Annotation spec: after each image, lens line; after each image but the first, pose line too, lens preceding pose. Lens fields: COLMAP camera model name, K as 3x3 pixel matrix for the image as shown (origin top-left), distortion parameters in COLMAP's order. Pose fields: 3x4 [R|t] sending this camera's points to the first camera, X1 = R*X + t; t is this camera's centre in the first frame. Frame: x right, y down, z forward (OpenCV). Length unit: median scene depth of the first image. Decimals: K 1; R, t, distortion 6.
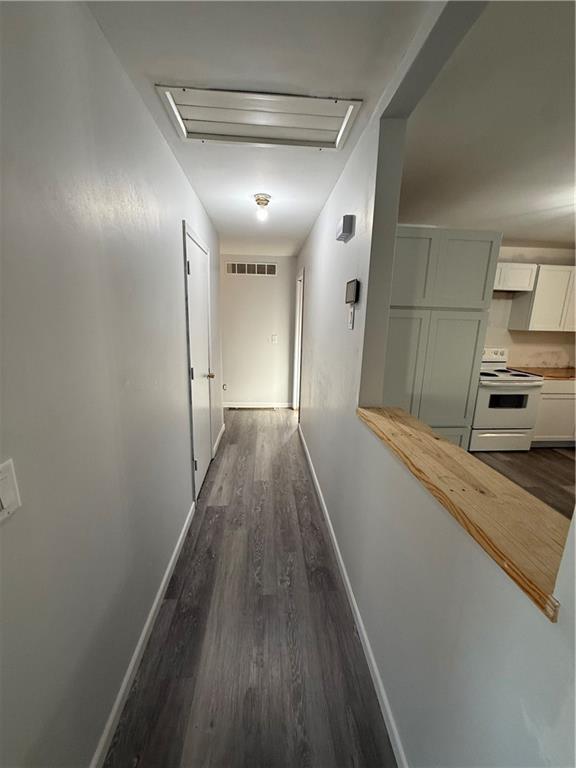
lens RADIAL K [[305.7, 0, 285.7], [0, 305.7, 381.8], [0, 0, 1]] dist [0.000986, 0.000444]
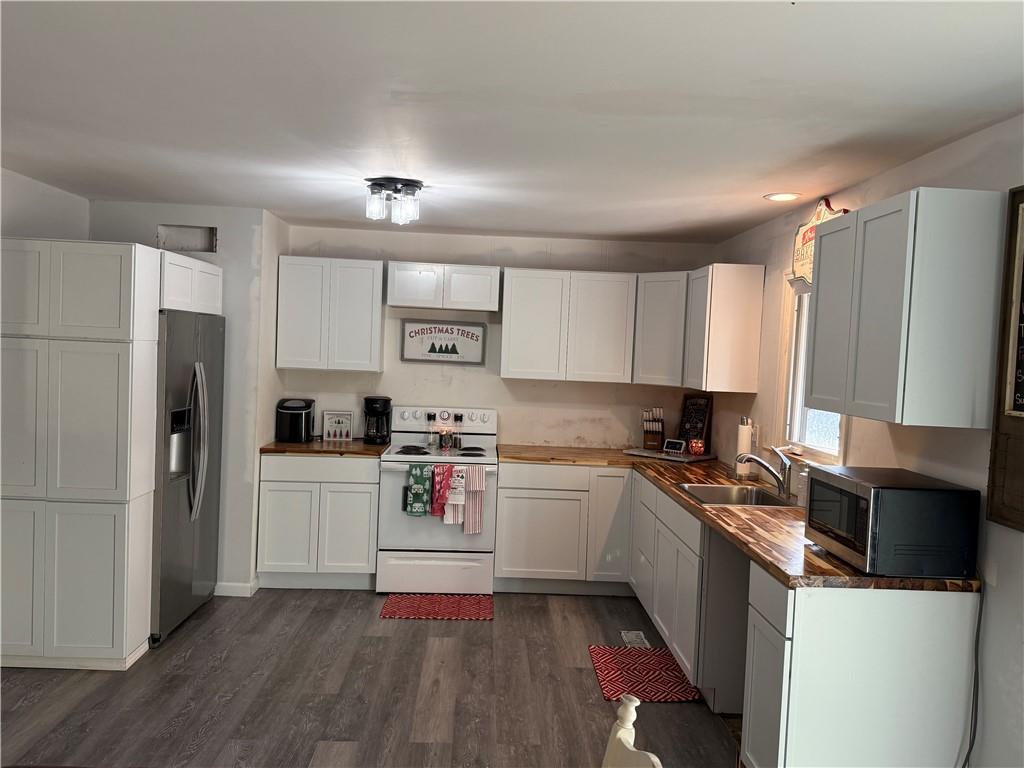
lens RADIAL K [[826.8, 0, 506.5], [0, 826.8, 385.7], [0, 0, 1]] dist [0.073920, -0.049213]
pose [[0.999266, 0.015172, -0.035179, 0.884945], [-0.020844, 0.985747, -0.166936, 0.105298], [0.032144, 0.167547, 0.985340, -0.520970]]
